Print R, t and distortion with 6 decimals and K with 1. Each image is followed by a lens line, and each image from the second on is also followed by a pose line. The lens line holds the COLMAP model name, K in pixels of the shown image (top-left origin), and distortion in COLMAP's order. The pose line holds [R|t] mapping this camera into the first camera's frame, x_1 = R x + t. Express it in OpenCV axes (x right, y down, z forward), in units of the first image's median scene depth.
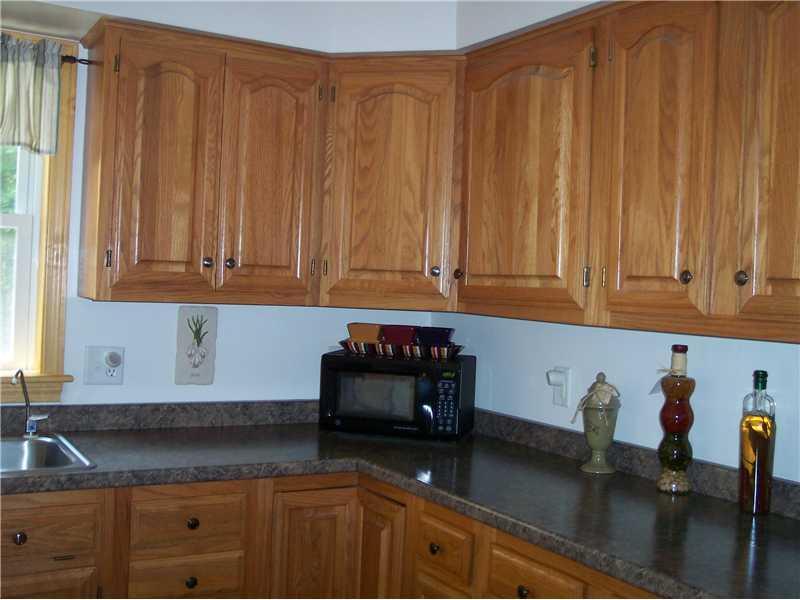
lens RADIAL K [[920.9, 0, 401.7], [0, 920.9, 301.9], [0, 0, 1]] dist [-0.165689, 0.266338]
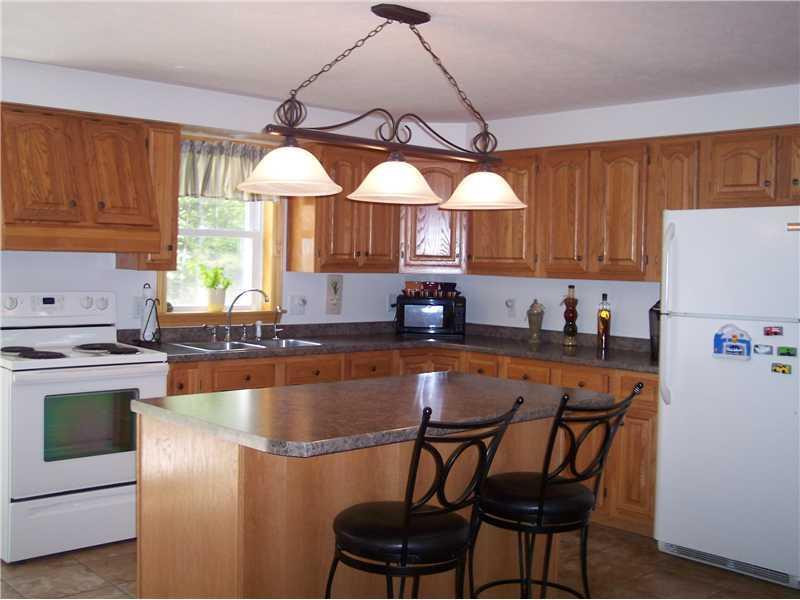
lens RADIAL K [[920.9, 0, 401.7], [0, 920.9, 301.9], [0, 0, 1]] dist [-0.165689, 0.266338]
pose [[0.978801, -0.030667, 0.202506, -0.635327], [0.023659, 0.999037, 0.036938, -0.009337], [-0.203443, -0.031364, 0.978584, -1.305363]]
